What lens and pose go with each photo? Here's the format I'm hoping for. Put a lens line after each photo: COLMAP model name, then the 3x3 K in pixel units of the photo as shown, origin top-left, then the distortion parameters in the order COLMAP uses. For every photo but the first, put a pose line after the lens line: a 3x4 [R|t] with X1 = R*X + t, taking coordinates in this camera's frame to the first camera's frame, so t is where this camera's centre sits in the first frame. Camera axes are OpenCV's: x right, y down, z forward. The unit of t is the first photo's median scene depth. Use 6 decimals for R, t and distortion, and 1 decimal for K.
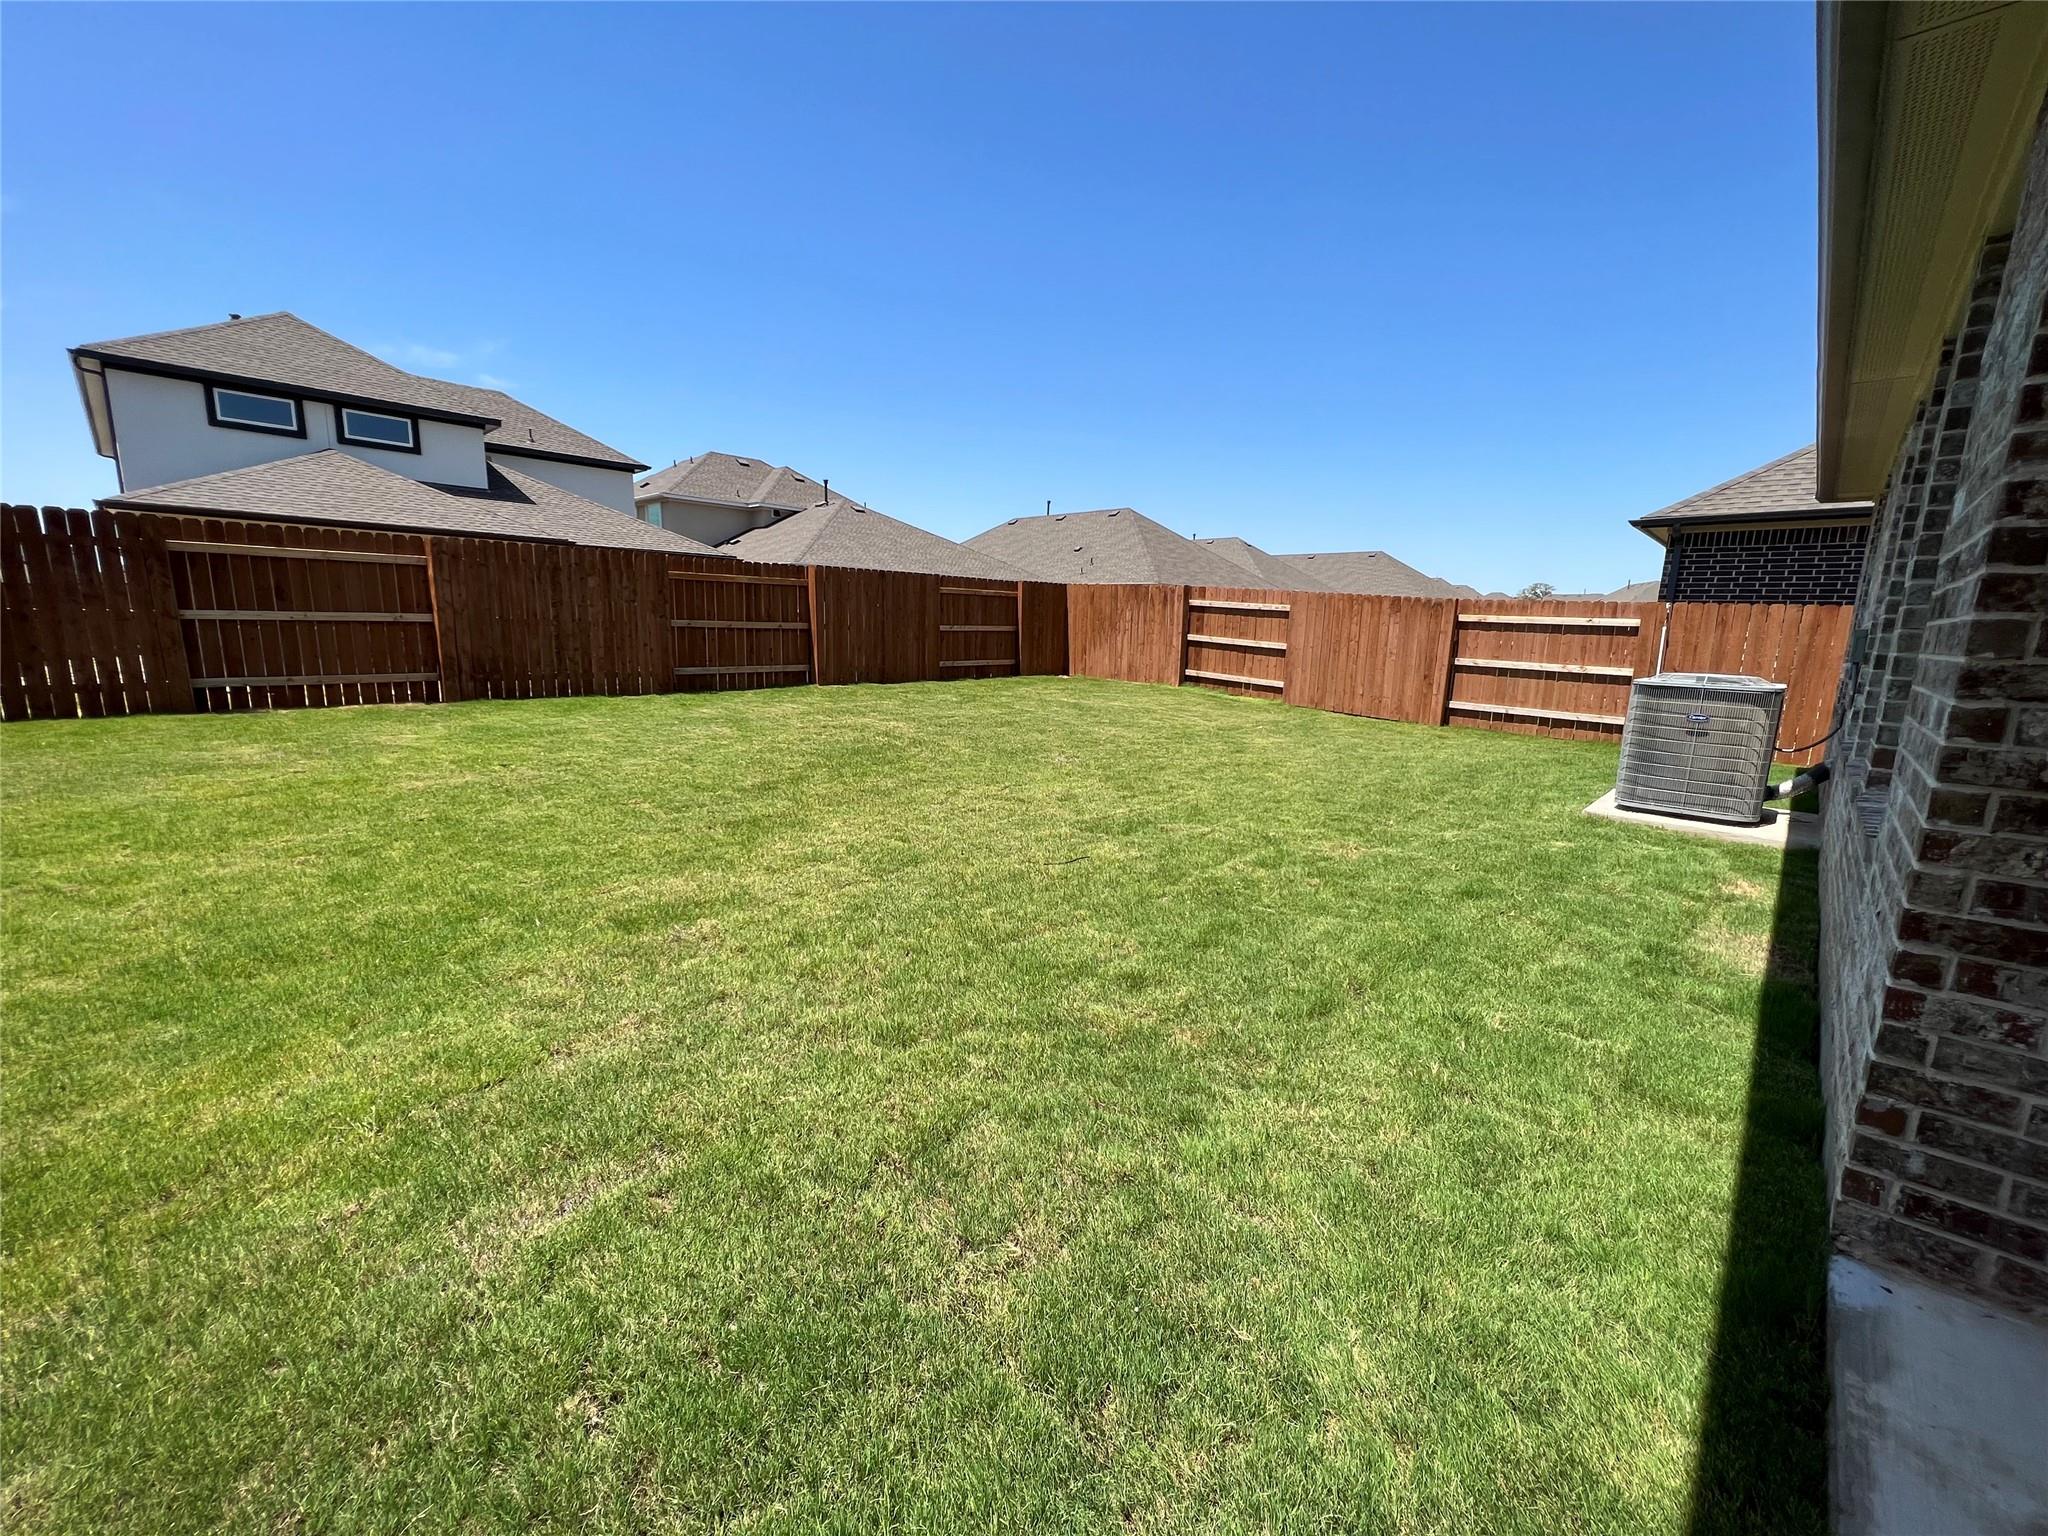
lens RADIAL K [[826.7, 0, 1020.8], [0, 826.7, 768.1], [0, 0, 1]] dist [0.000419, 0.000181]
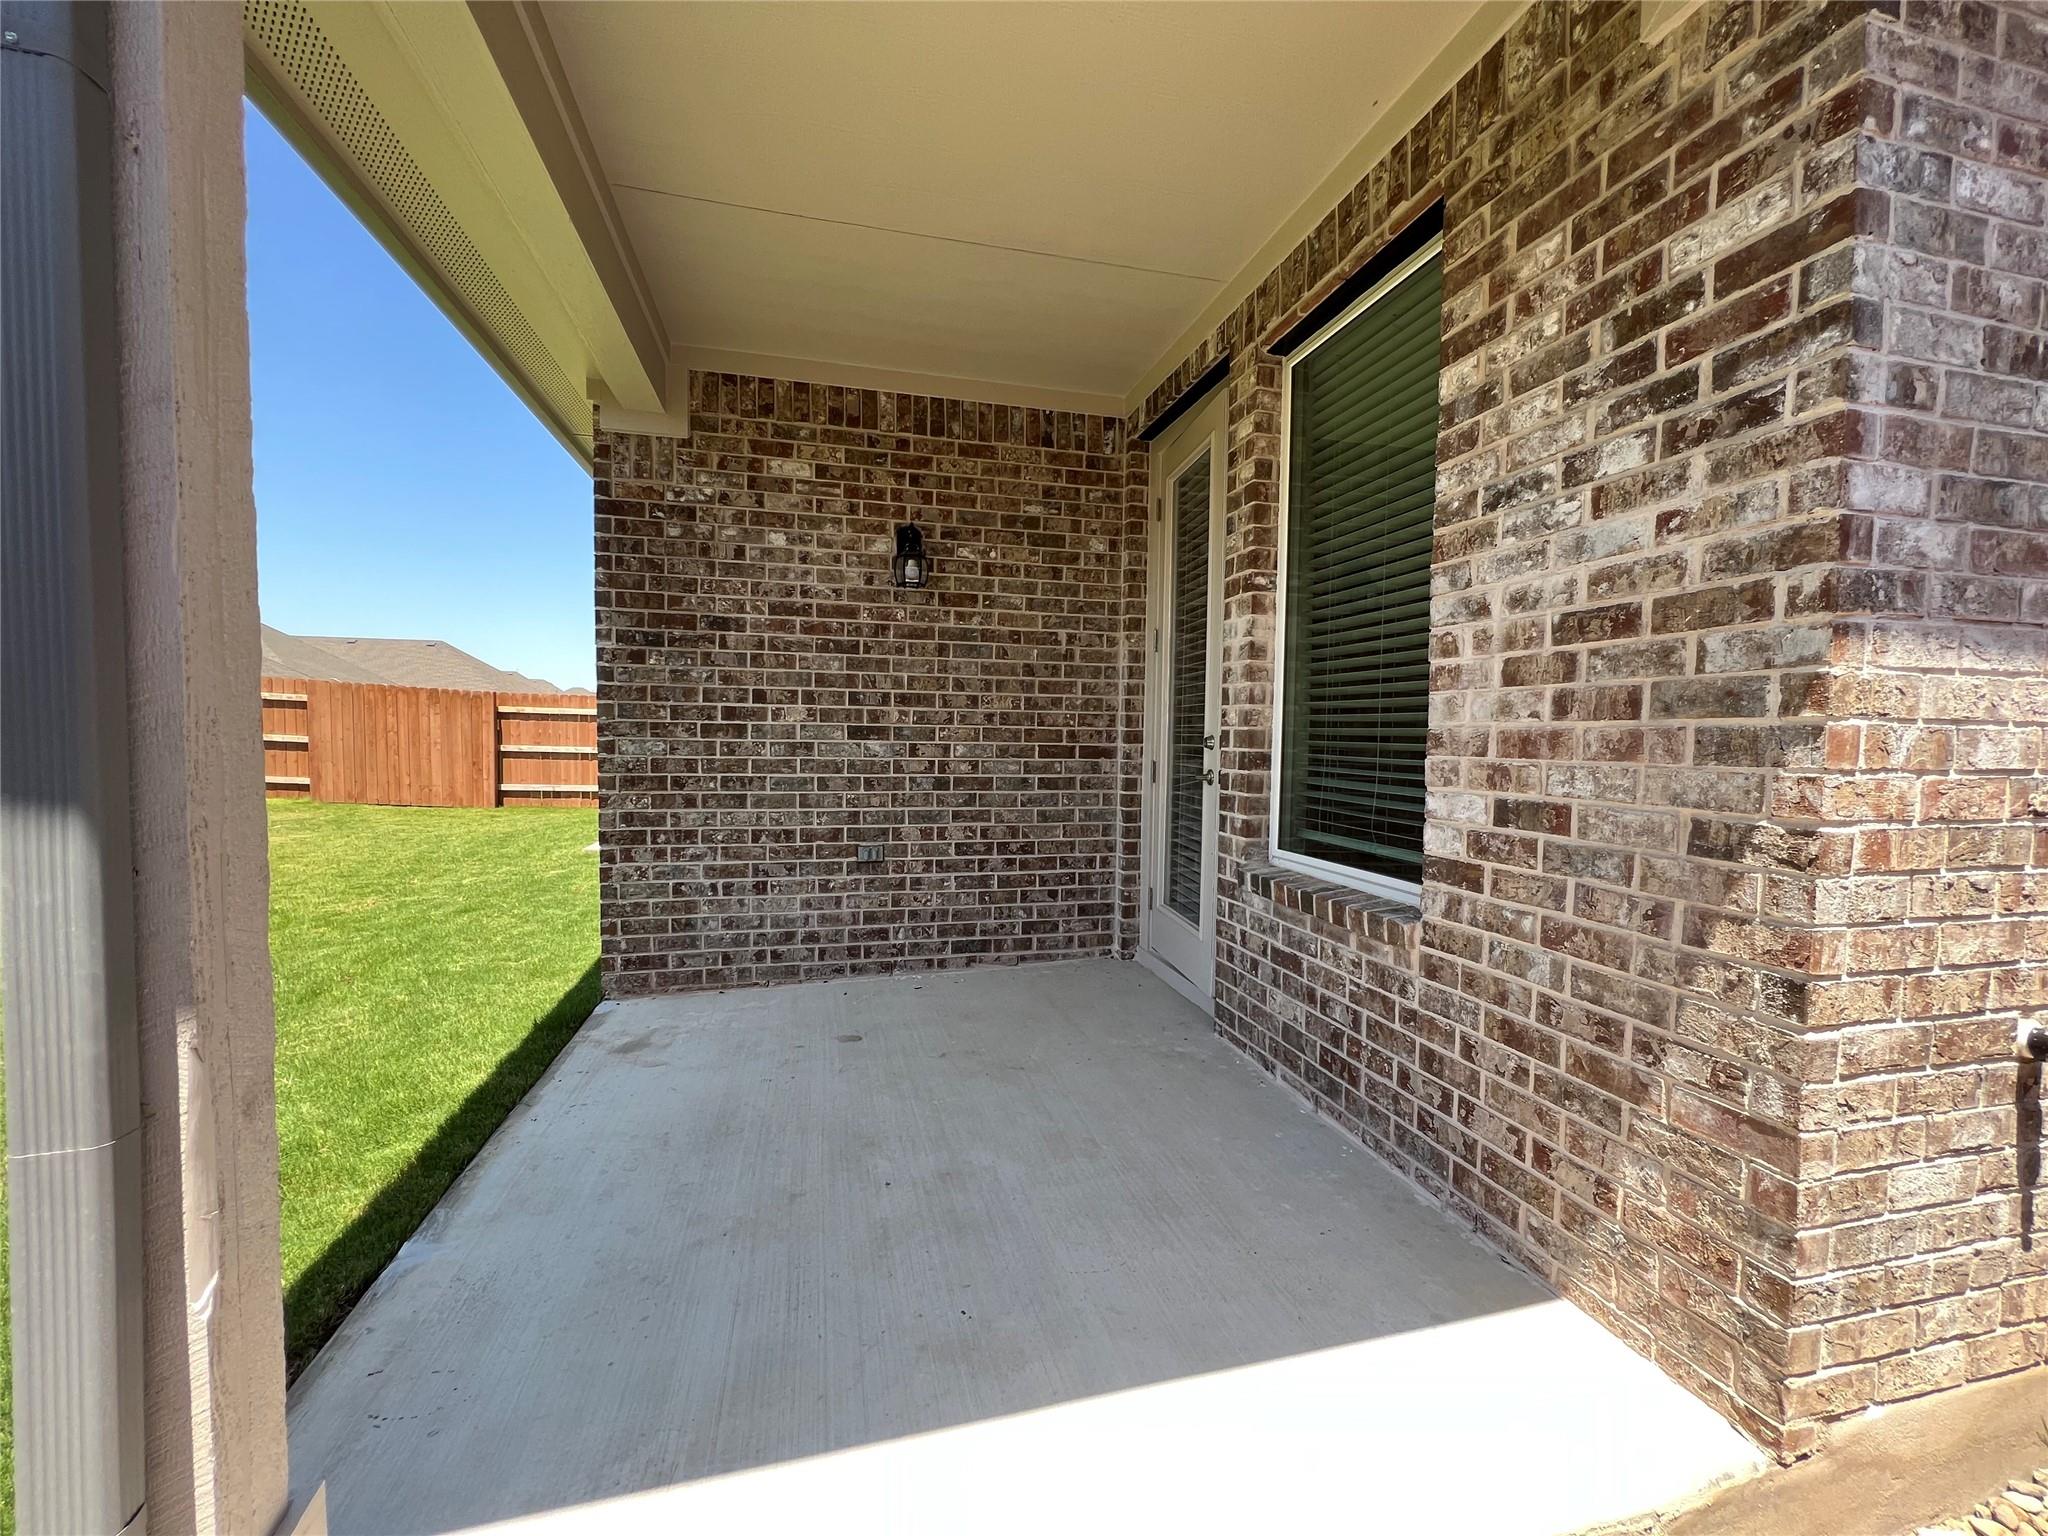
lens RADIAL K [[826.7, 0, 1016.8], [0, 826.7, 763.1], [0, 0, 1]] dist [0.000419, 0.000181]
pose [[0.542327, -0.051519, 0.838587, -0.026858], [0.149006, 0.988193, -0.035655, 0.032967], [-0.826849, 0.144291, 0.543600, -0.165718]]
